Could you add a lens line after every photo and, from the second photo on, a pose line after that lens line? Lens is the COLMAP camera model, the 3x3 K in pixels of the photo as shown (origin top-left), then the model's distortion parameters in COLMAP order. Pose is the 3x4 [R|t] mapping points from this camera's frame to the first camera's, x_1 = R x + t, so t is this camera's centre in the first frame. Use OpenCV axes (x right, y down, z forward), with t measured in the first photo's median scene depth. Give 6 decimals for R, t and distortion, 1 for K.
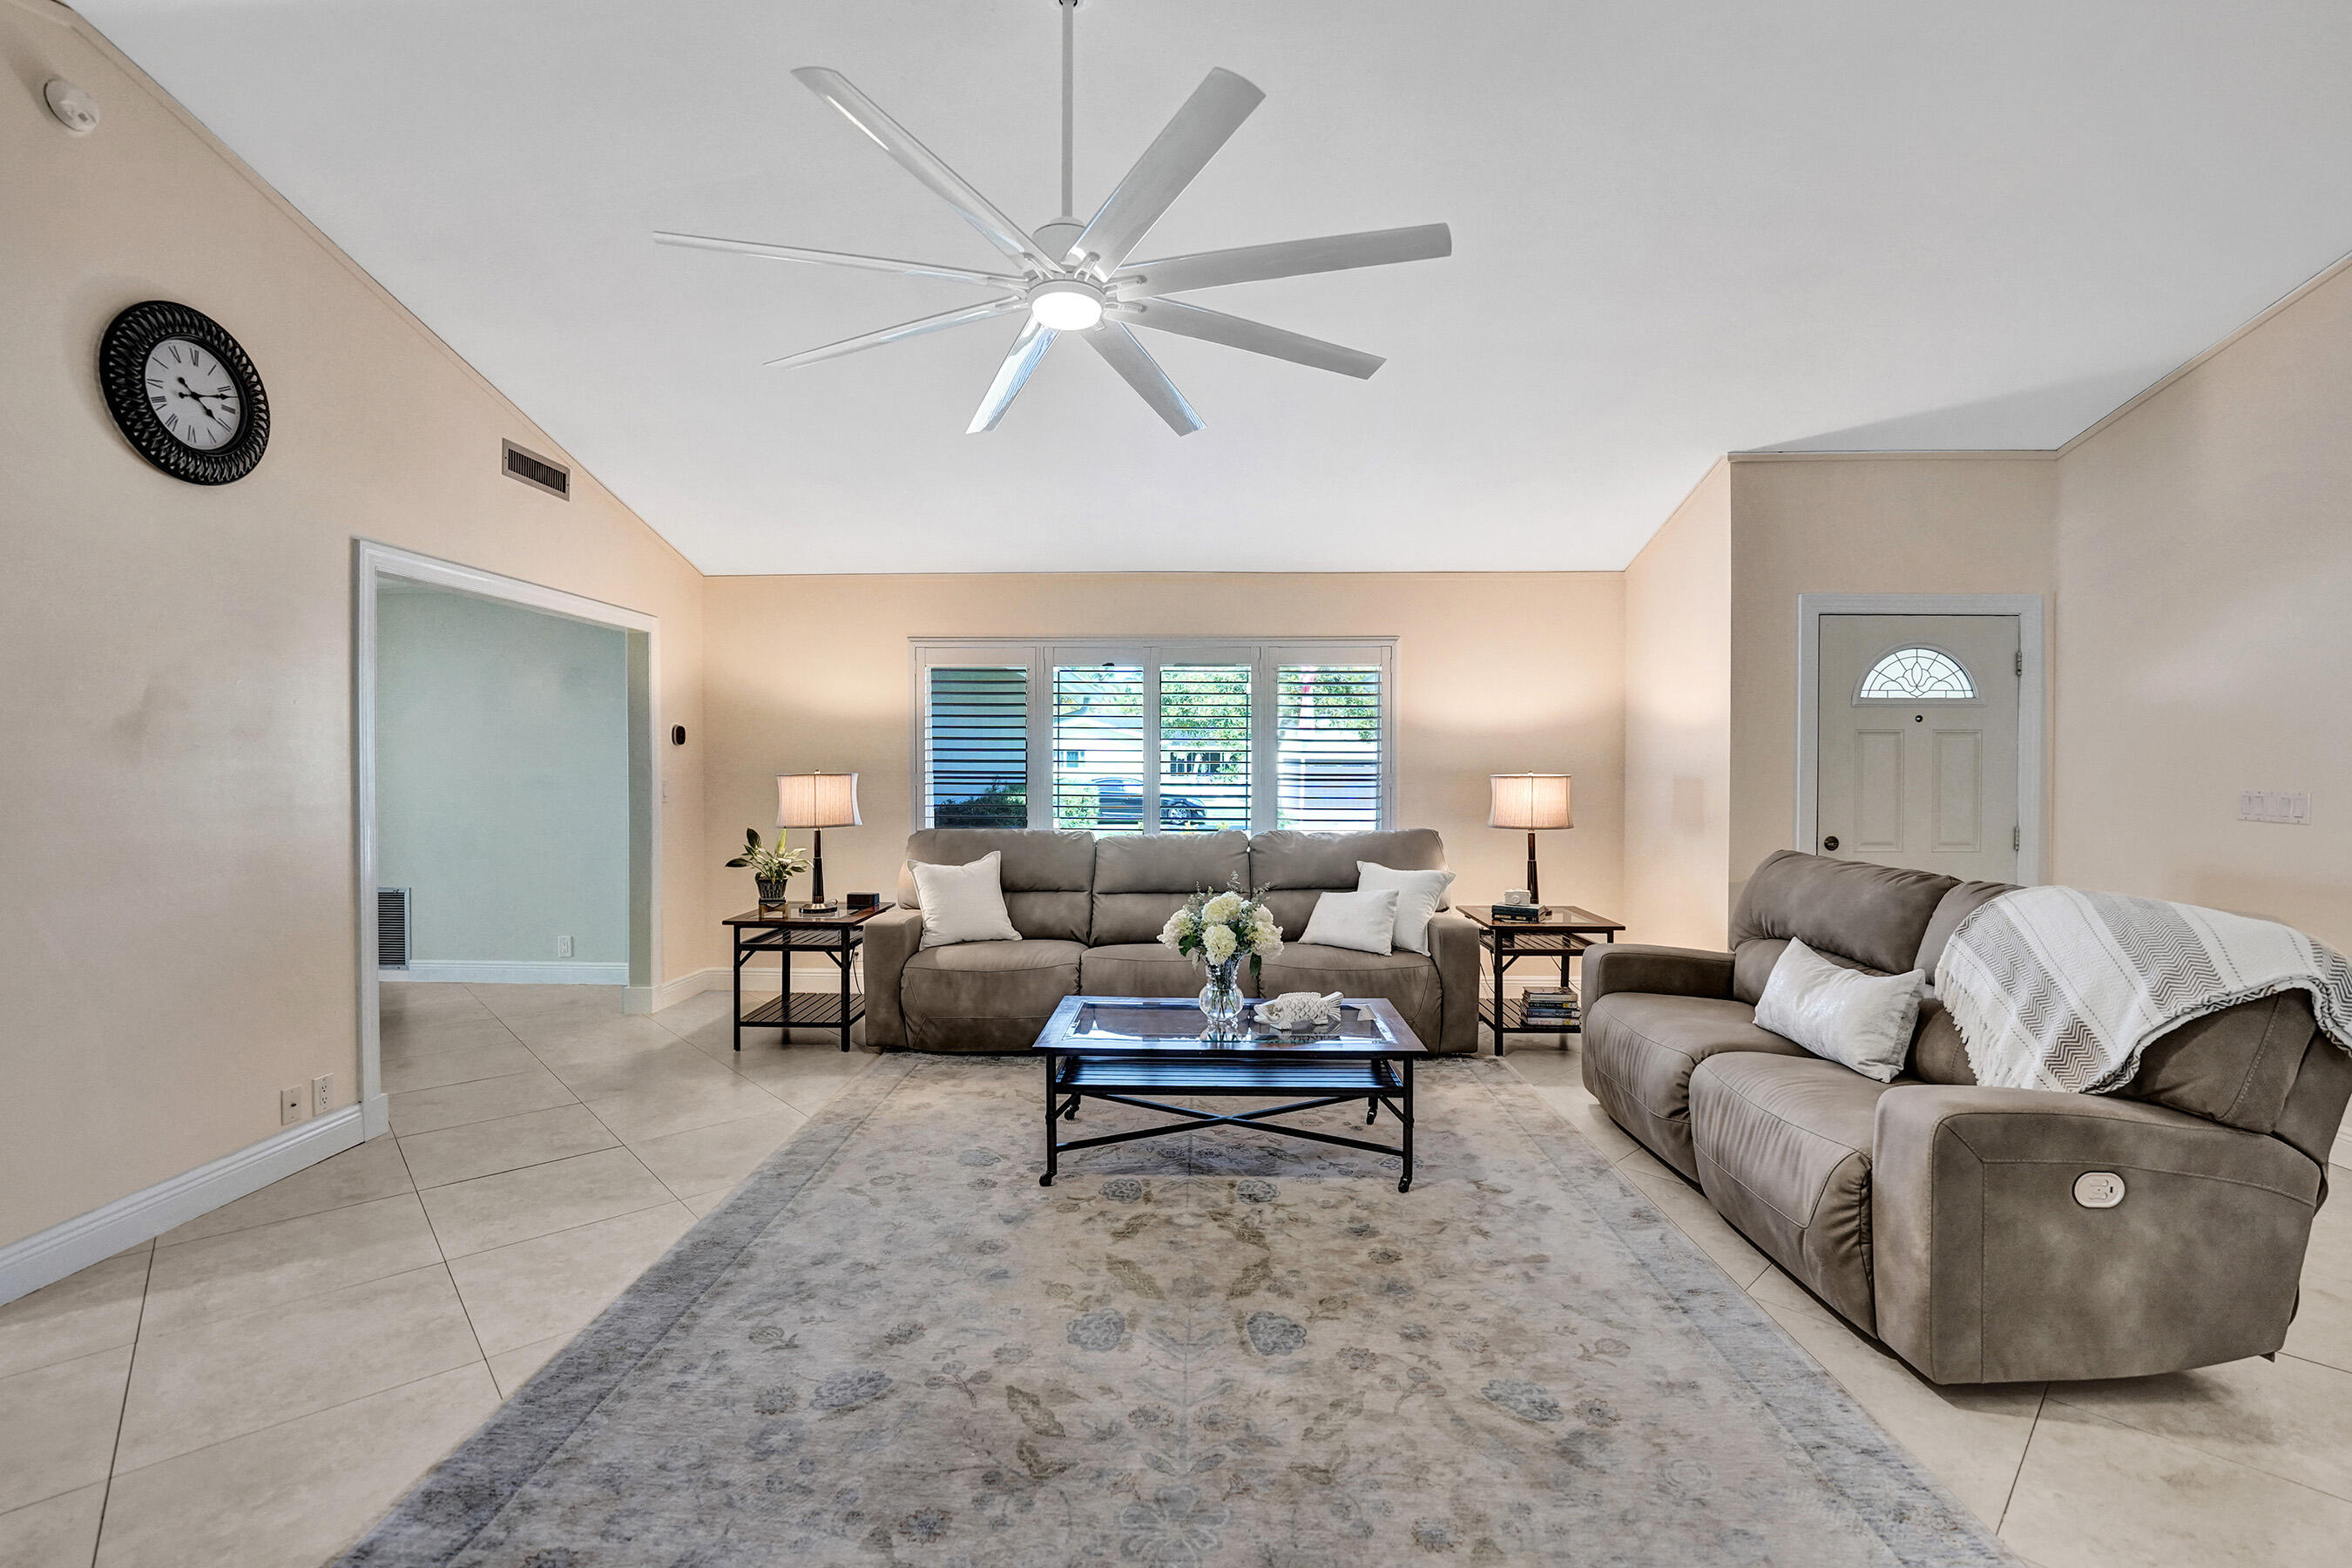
lens RADIAL K [[1022.0, 0, 1176.0], [0, 1022.0, 784.0], [0, 0, 1]] dist [-0.025312, -0.000162]
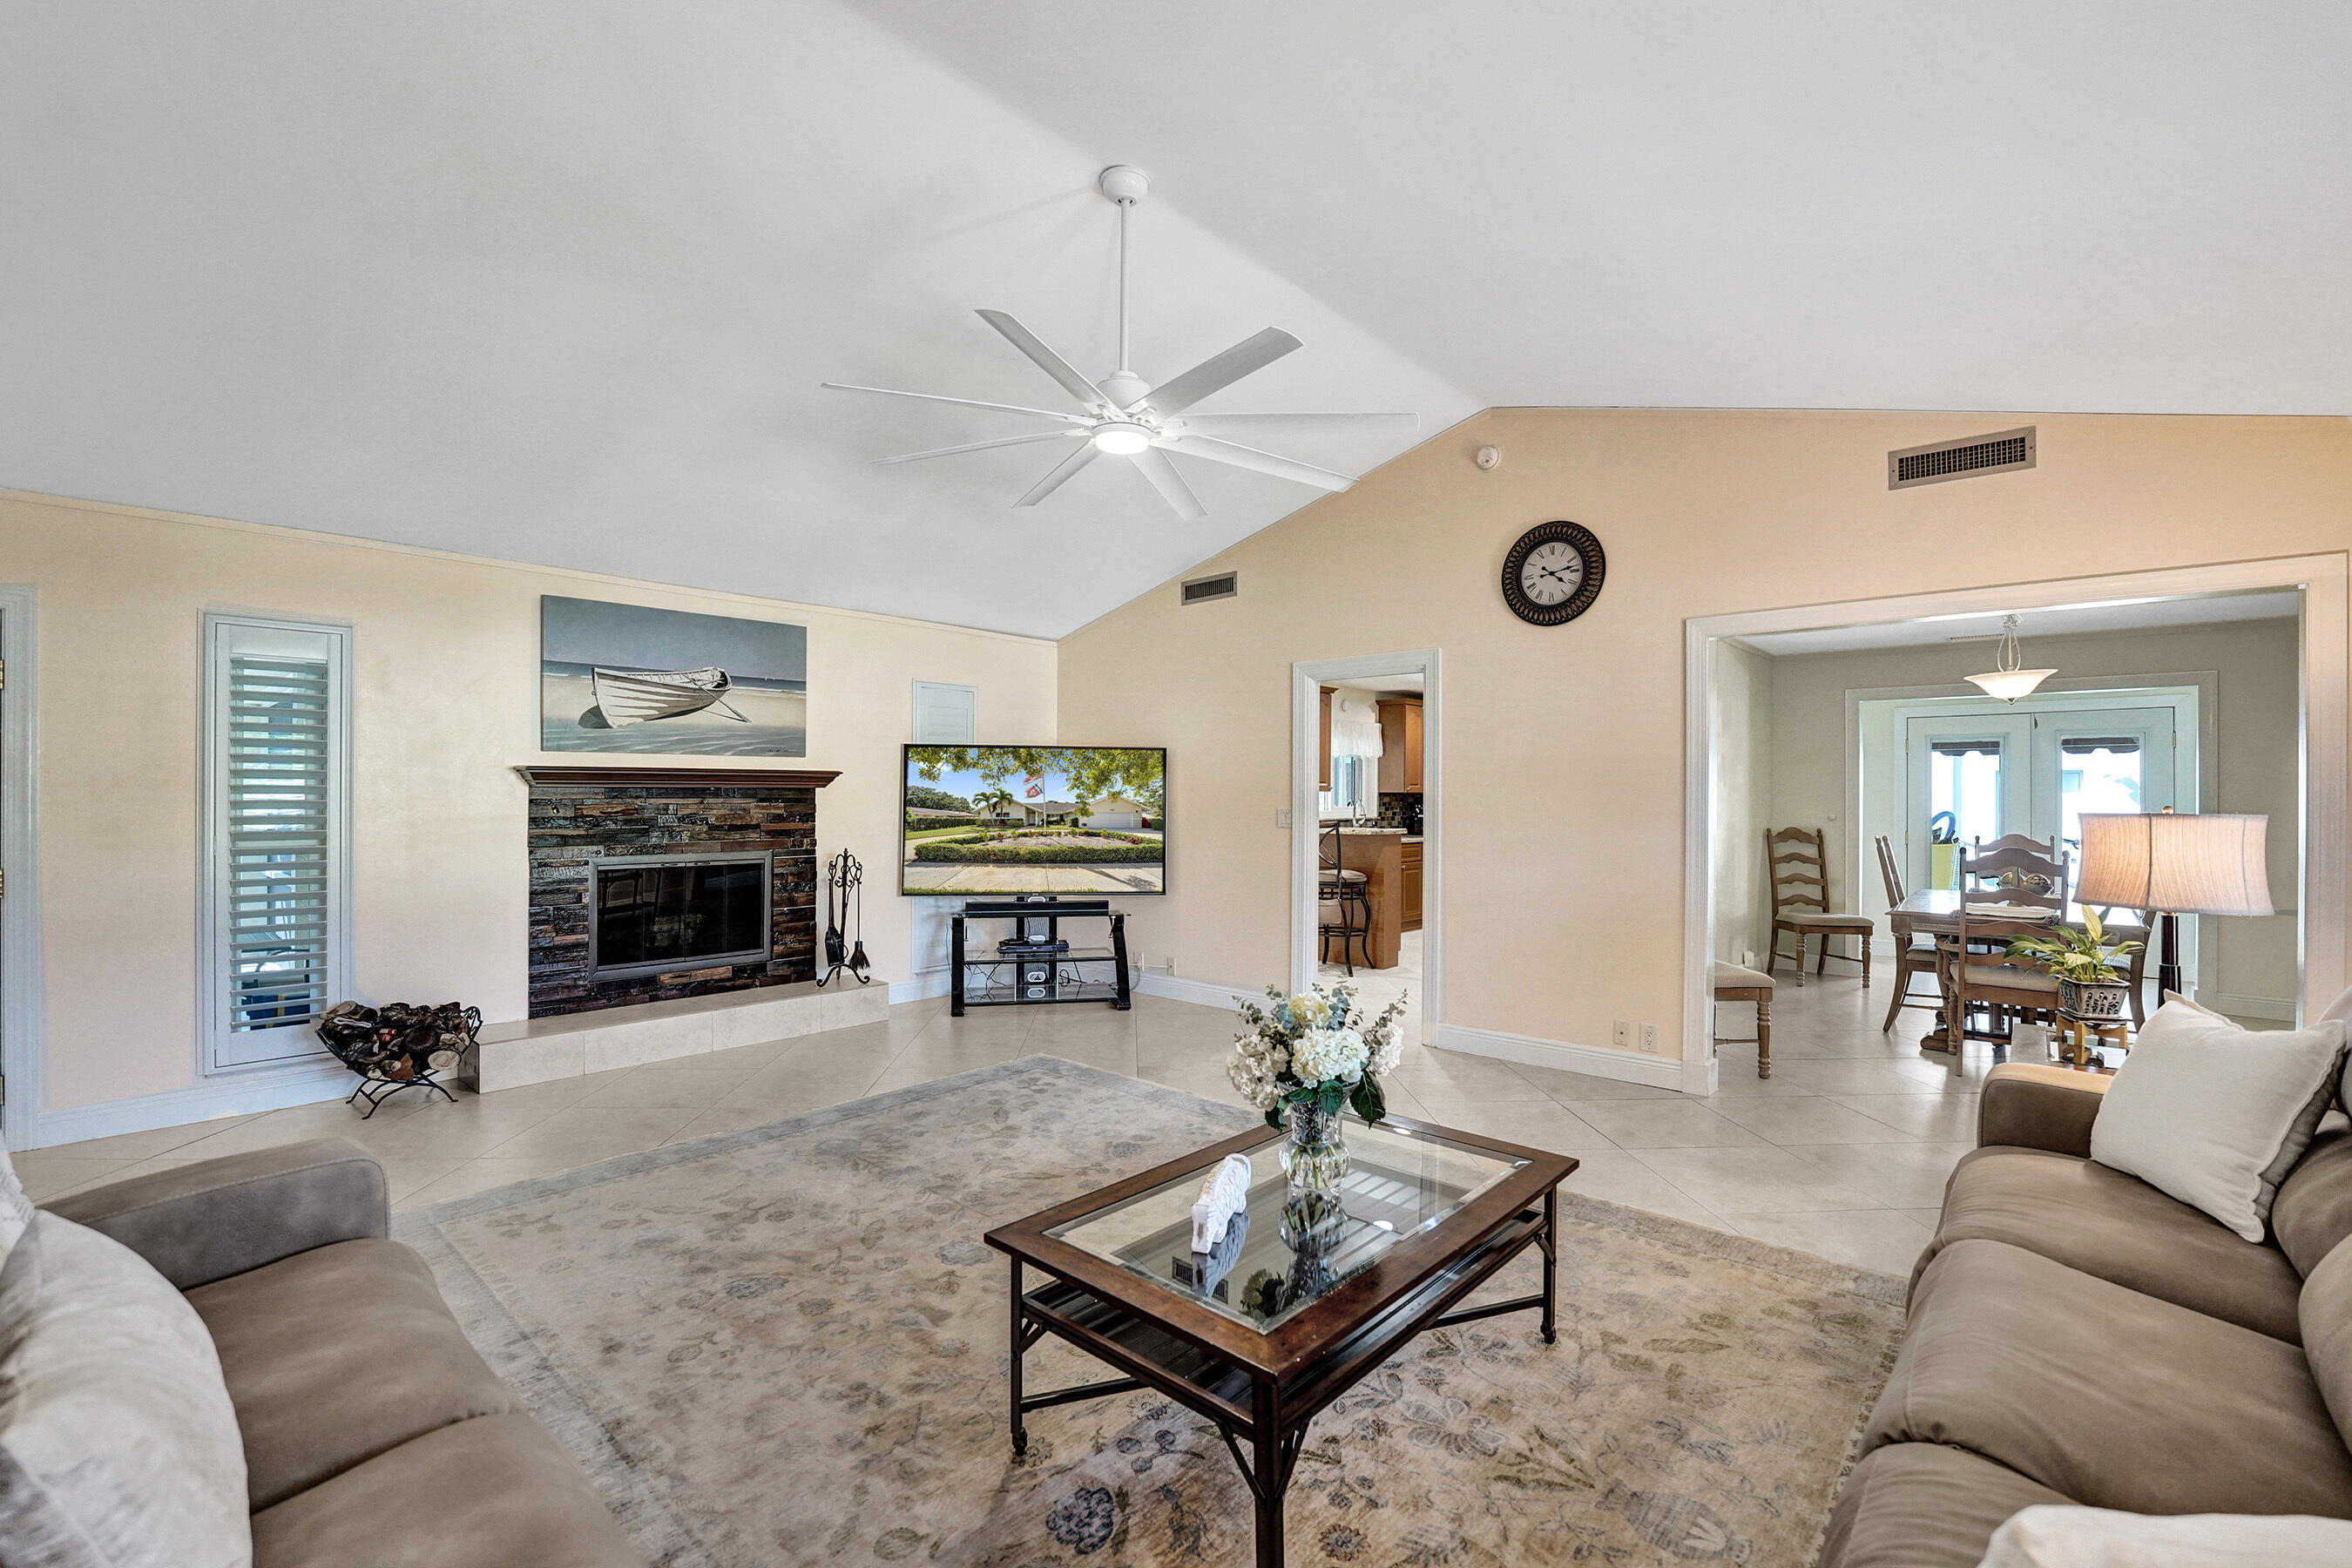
lens RADIAL K [[1021.6, 0, 1176.6], [0, 1021.6, 788.4], [0, 0, 1]] dist [-0.023558, -0.000346]
pose [[-0.649064, -0.008085, -0.760691, 0.633429], [-0.020047, 0.999778, 0.006479, -0.025033], [0.760470, 0.019455, -0.649082, 1.444652]]
